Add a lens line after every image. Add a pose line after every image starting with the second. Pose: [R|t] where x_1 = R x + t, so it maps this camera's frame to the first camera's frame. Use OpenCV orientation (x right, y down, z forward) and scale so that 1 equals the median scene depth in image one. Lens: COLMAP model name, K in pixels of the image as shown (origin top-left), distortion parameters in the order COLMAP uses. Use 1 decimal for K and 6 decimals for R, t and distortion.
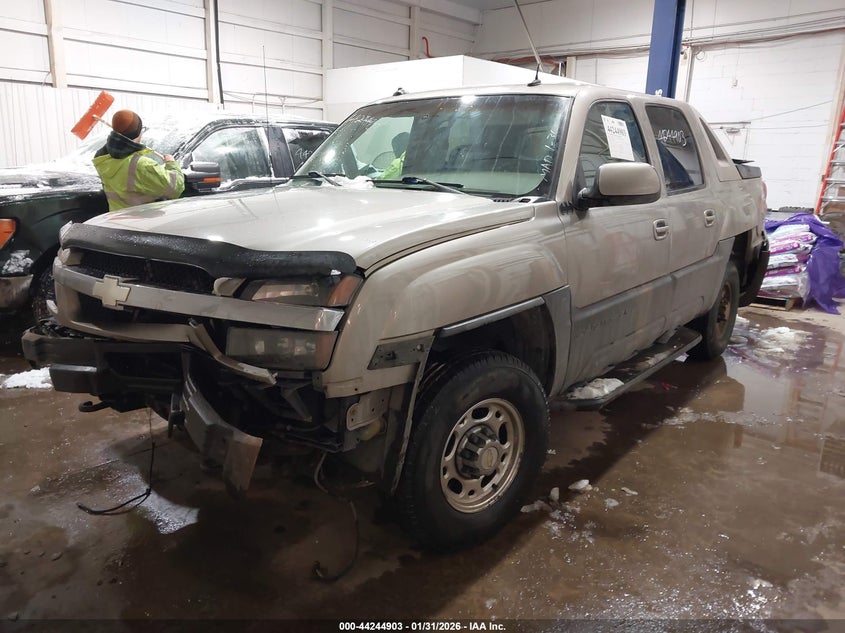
lens RADIAL K [[670.9, 0, 422.5], [0, 670.9, 316.5], [0, 0, 1]] dist [0.033050, -0.003070]
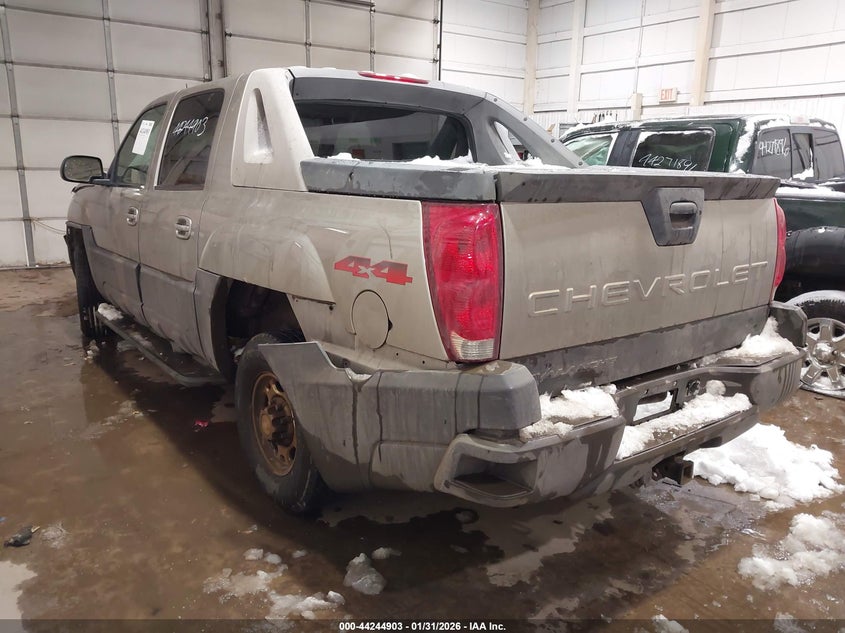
lens RADIAL K [[694.8, 0, 422.5], [0, 694.8, 316.5], [0, 0, 1]] dist [-0.013497, -0.008600]
pose [[-0.261815, 0.191670, -0.945894, 1.202892], [-0.237423, 0.937171, 0.255619, -0.341338], [0.935459, 0.291502, -0.199859, 1.553011]]
